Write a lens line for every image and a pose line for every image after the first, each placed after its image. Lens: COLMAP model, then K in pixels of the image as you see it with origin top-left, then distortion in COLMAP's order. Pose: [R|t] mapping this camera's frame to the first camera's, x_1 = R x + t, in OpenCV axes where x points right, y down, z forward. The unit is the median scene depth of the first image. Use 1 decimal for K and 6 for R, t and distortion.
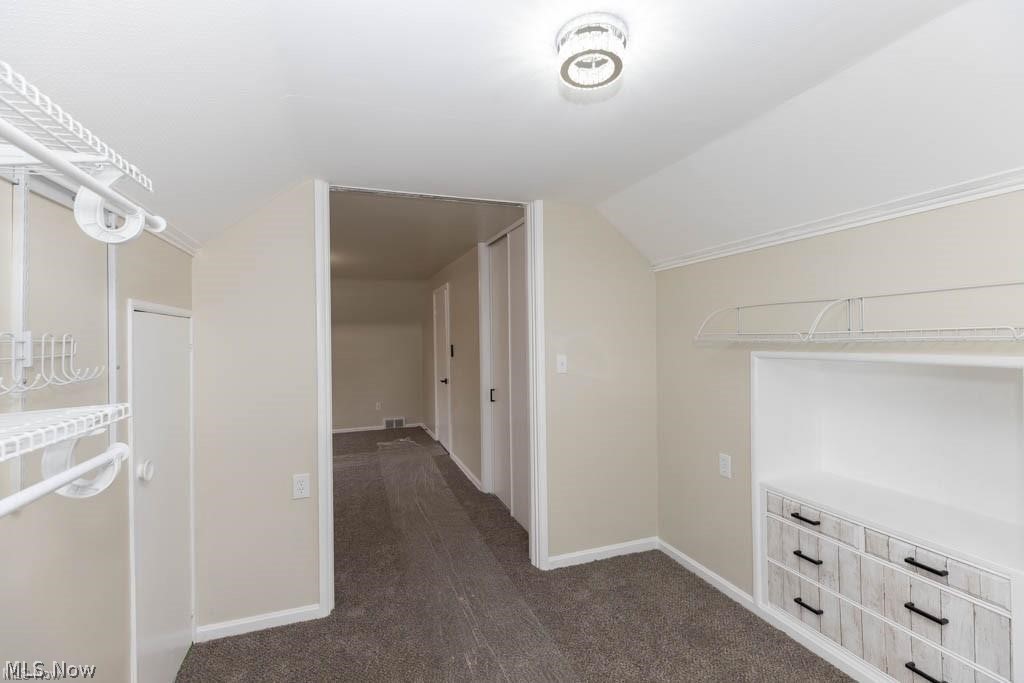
lens RADIAL K [[454.4, 0, 507.4], [0, 454.4, 338.5], [0, 0, 1]] dist [0.003250, -0.000135]
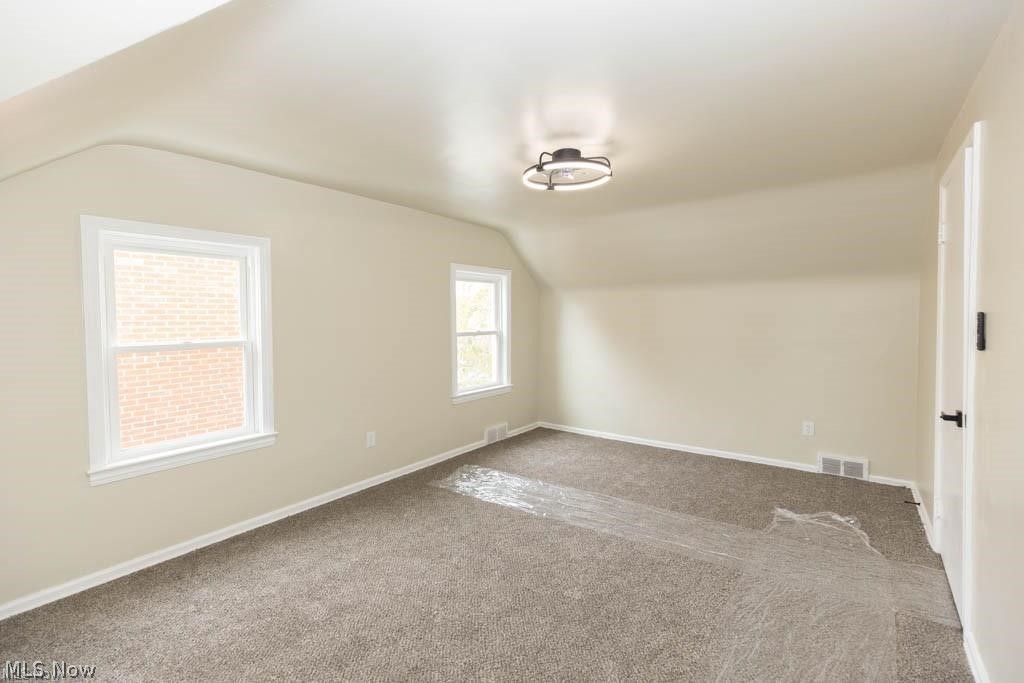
lens RADIAL K [[454.4, 0, 507.4], [0, 454.4, 338.5], [0, 0, 1]] dist [0.003250, -0.000135]
pose [[0.541685, 0.045146, -0.839368, -0.026145], [0.000710, 0.998532, 0.054165, 0.011290], [0.840581, -0.029936, 0.540858, 0.427284]]
